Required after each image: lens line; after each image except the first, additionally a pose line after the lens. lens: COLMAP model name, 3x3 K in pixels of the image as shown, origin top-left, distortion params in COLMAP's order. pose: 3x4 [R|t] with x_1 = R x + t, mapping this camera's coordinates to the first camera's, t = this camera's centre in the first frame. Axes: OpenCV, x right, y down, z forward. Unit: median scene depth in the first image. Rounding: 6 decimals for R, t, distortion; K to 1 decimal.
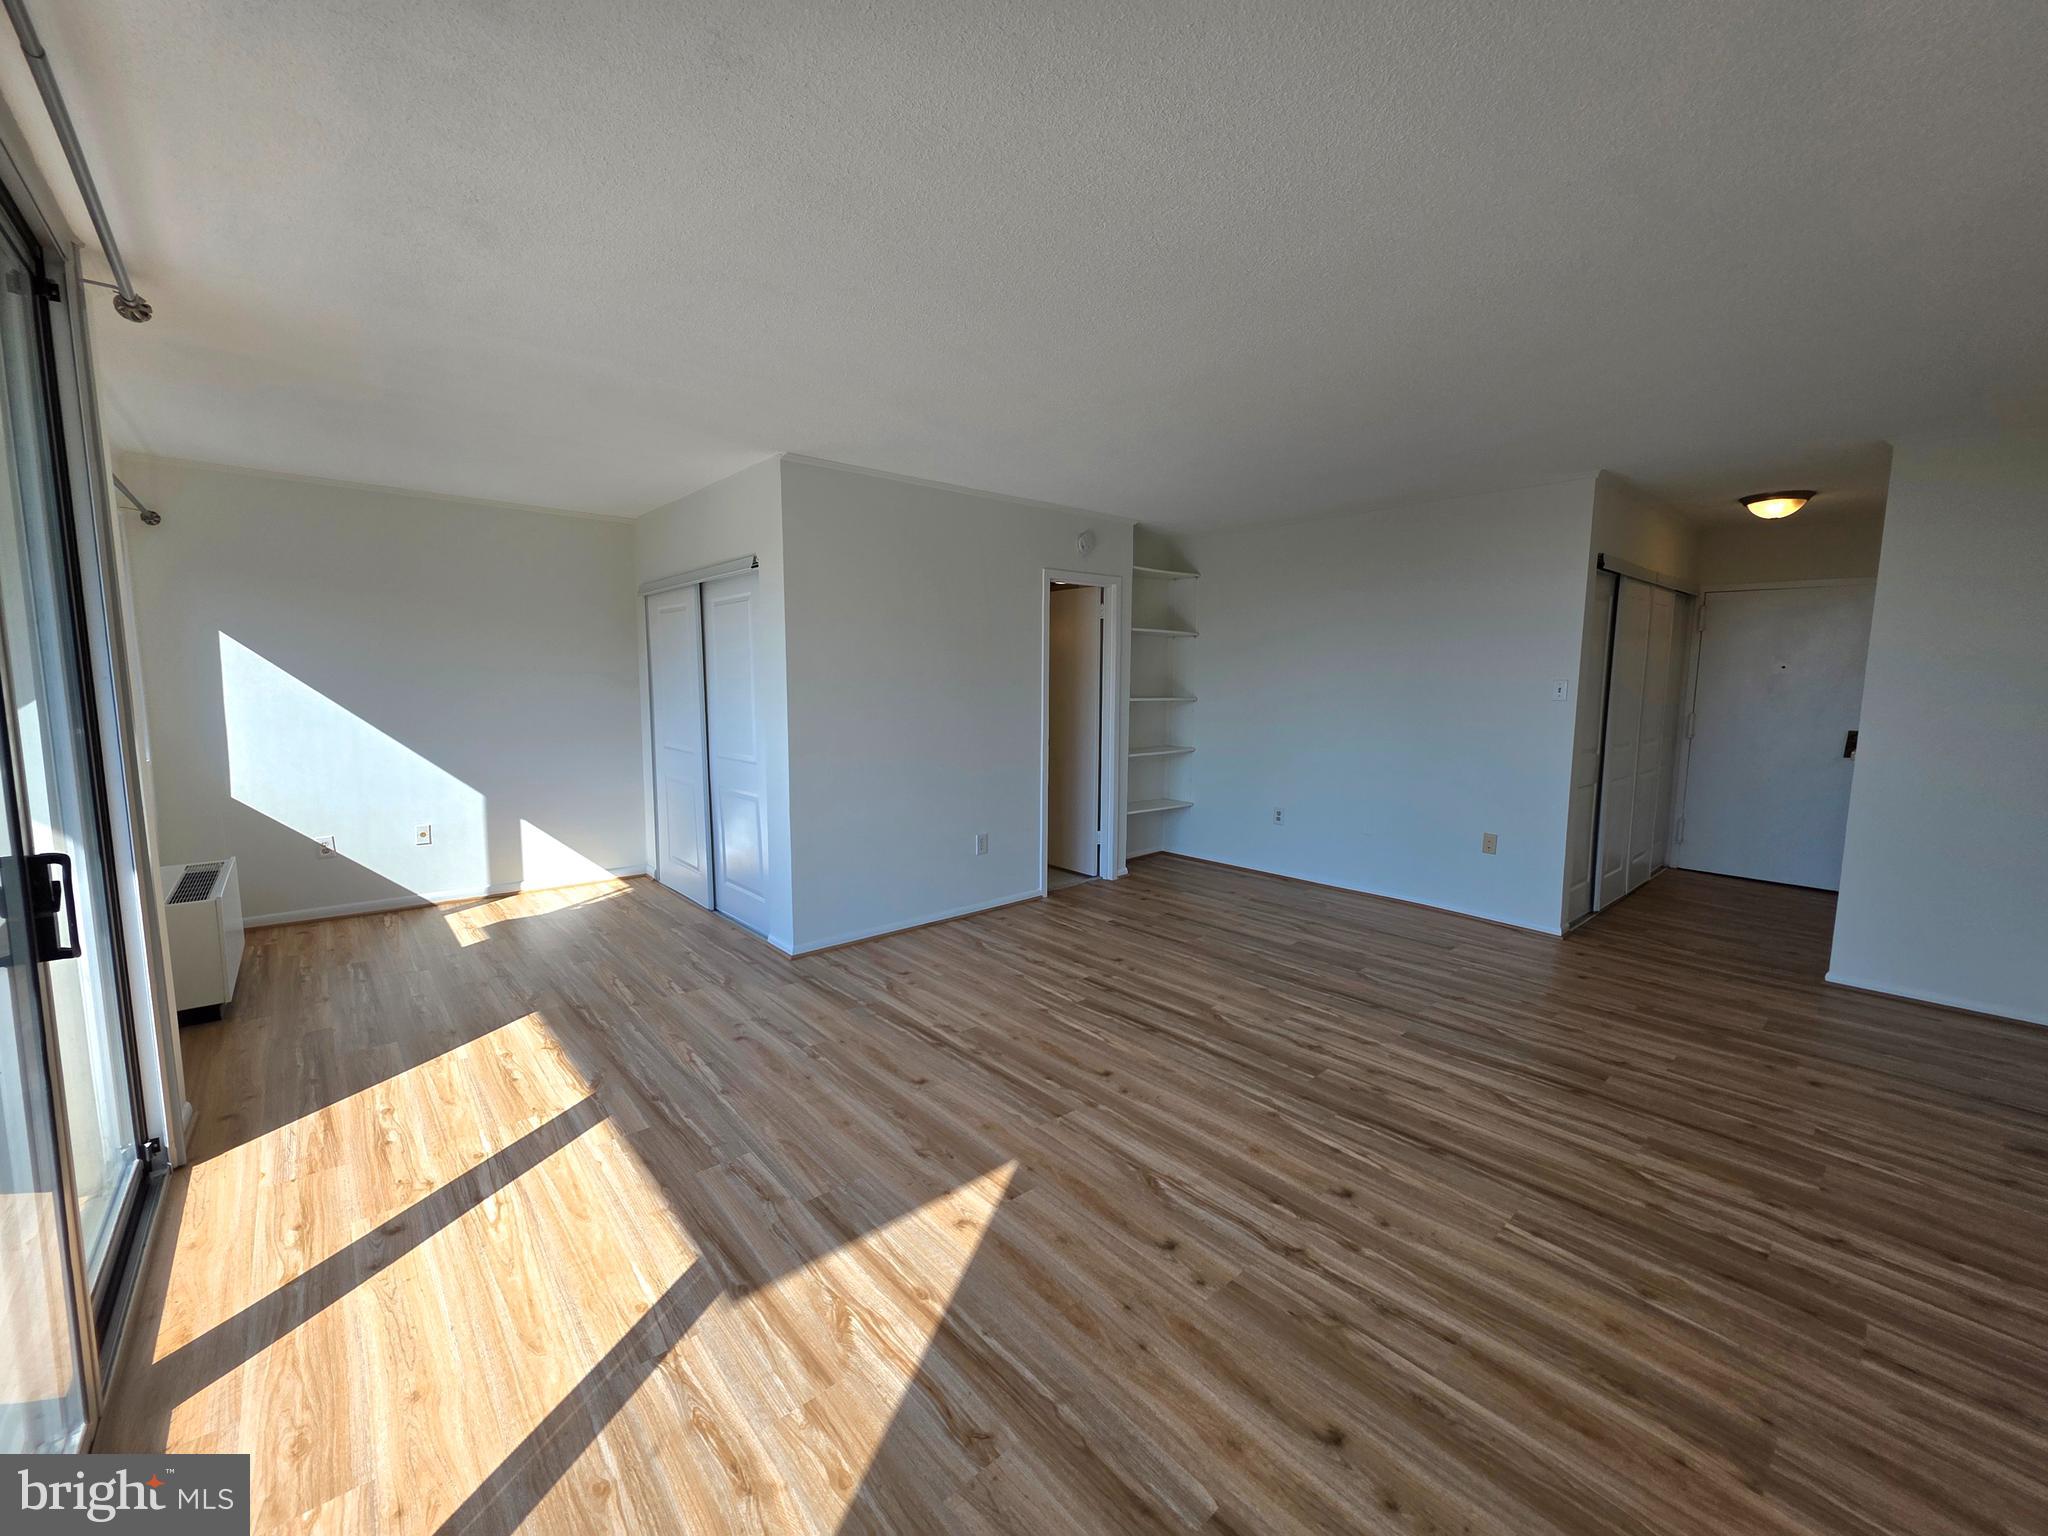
lens RADIAL K [[827.8, 0, 1028.2], [0, 827.8, 769.5], [0, 0, 1]] dist [-0.000725, 0.000021]
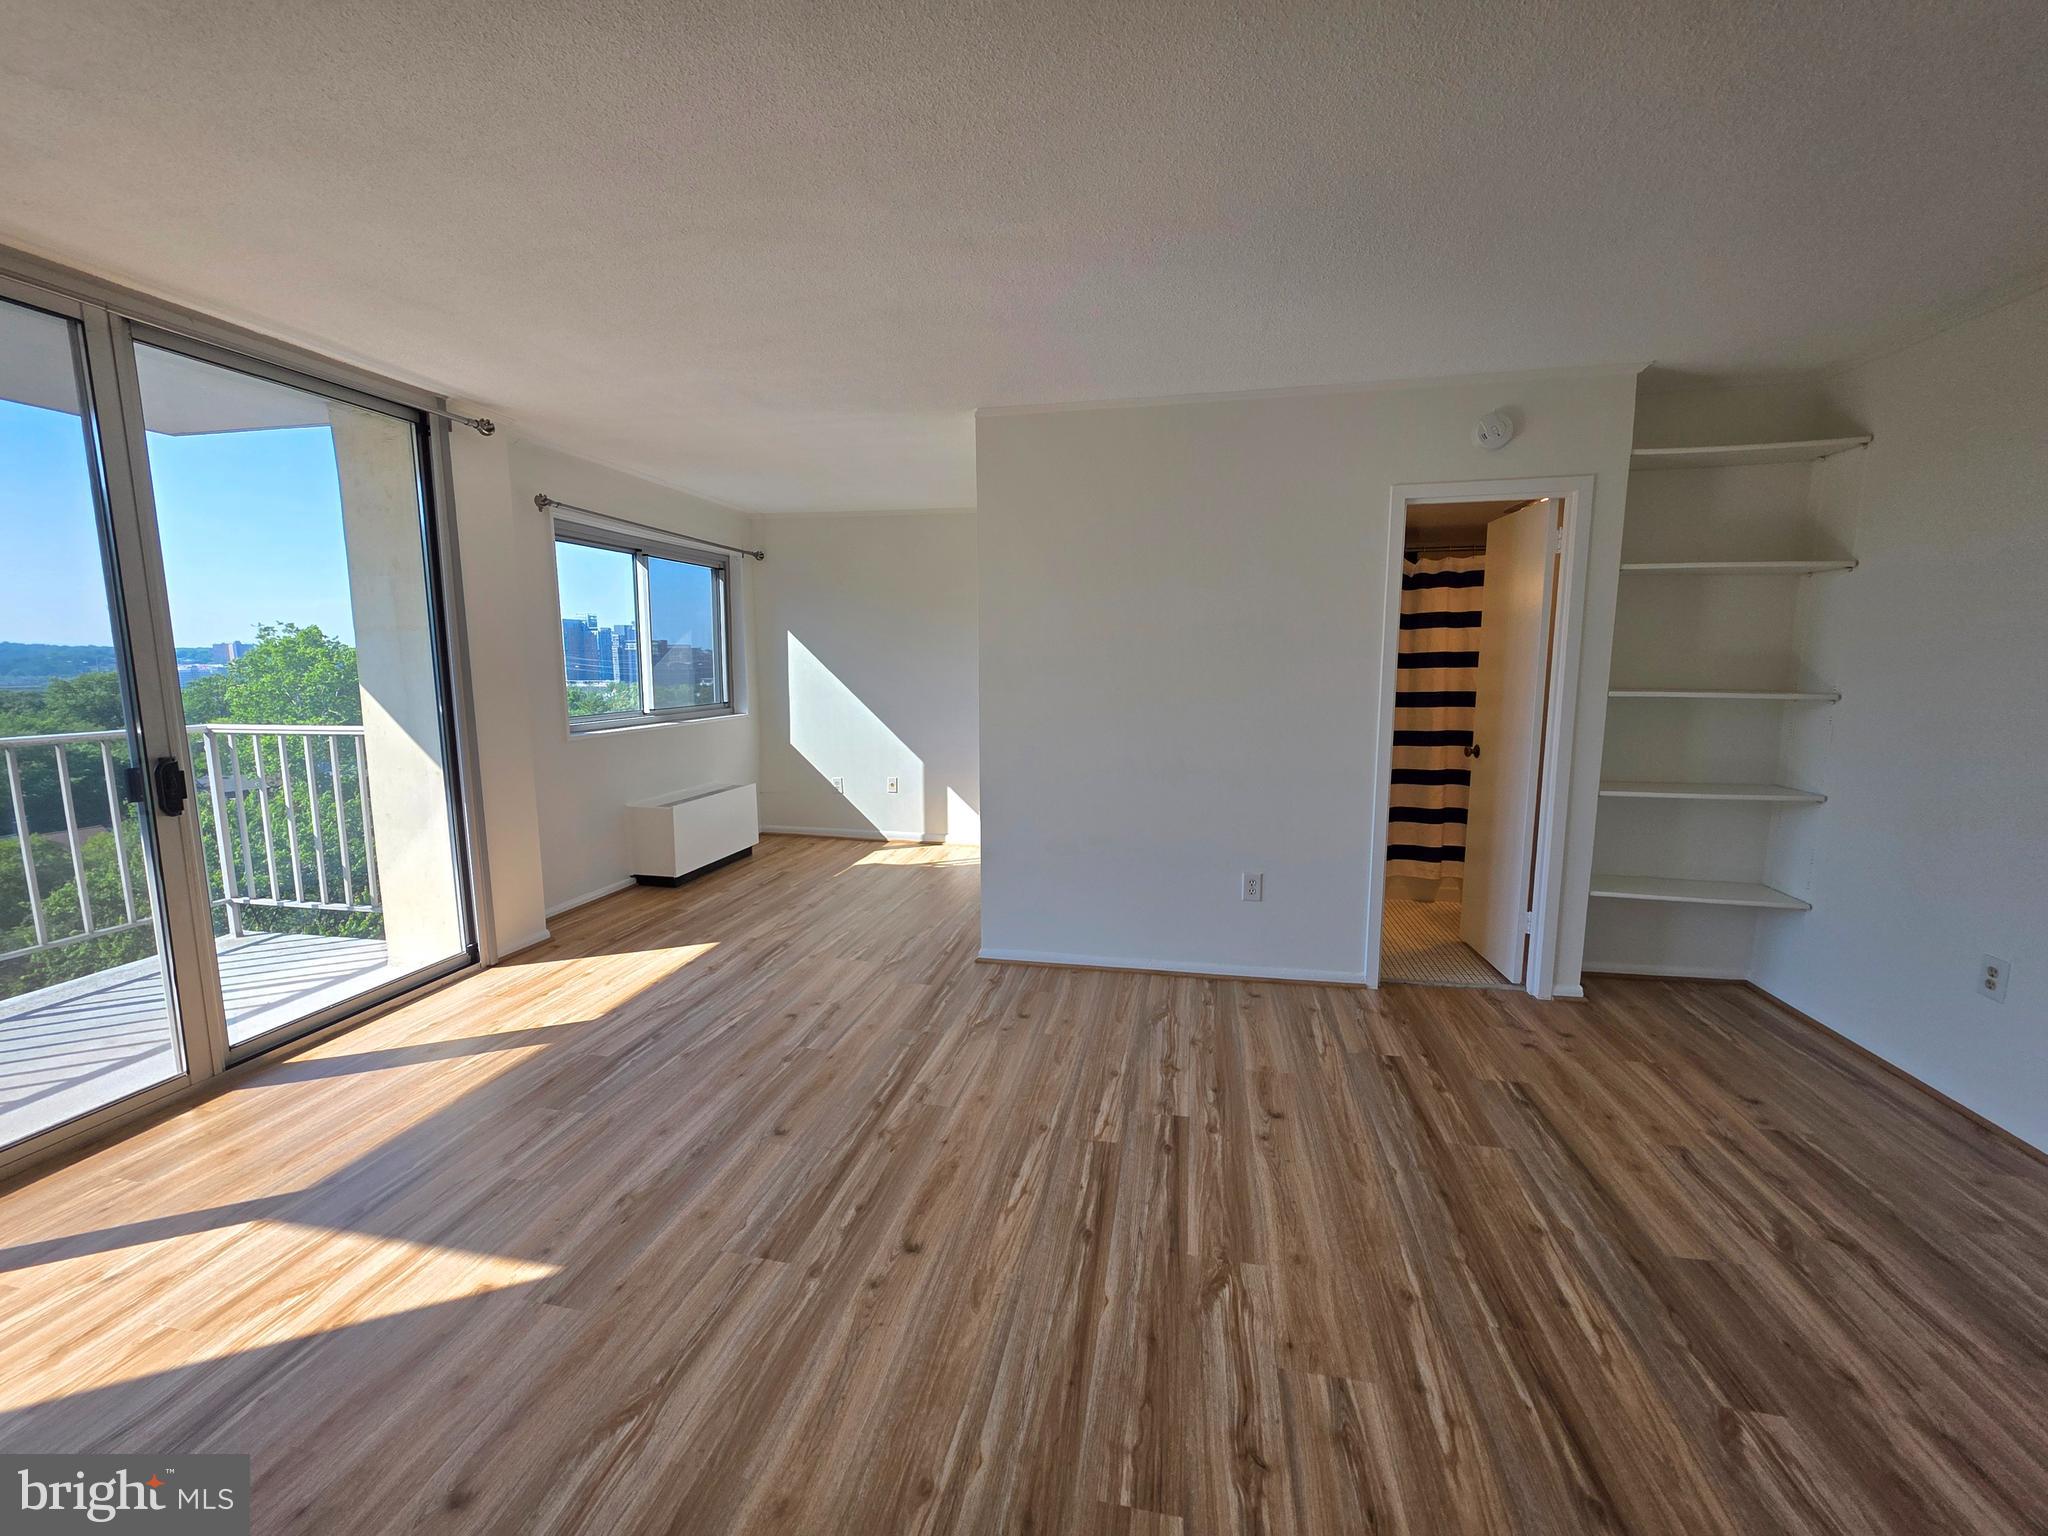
lens RADIAL K [[830.9, 0, 1016.9], [0, 830.9, 751.2], [0, 0, 1]] dist [0.001921, -0.000013]
pose [[0.594718, 0.082020, -0.799739, 0.466108], [-0.085376, 0.995600, 0.038618, -0.045164], [0.799388, 0.045312, 0.599104, 0.468852]]
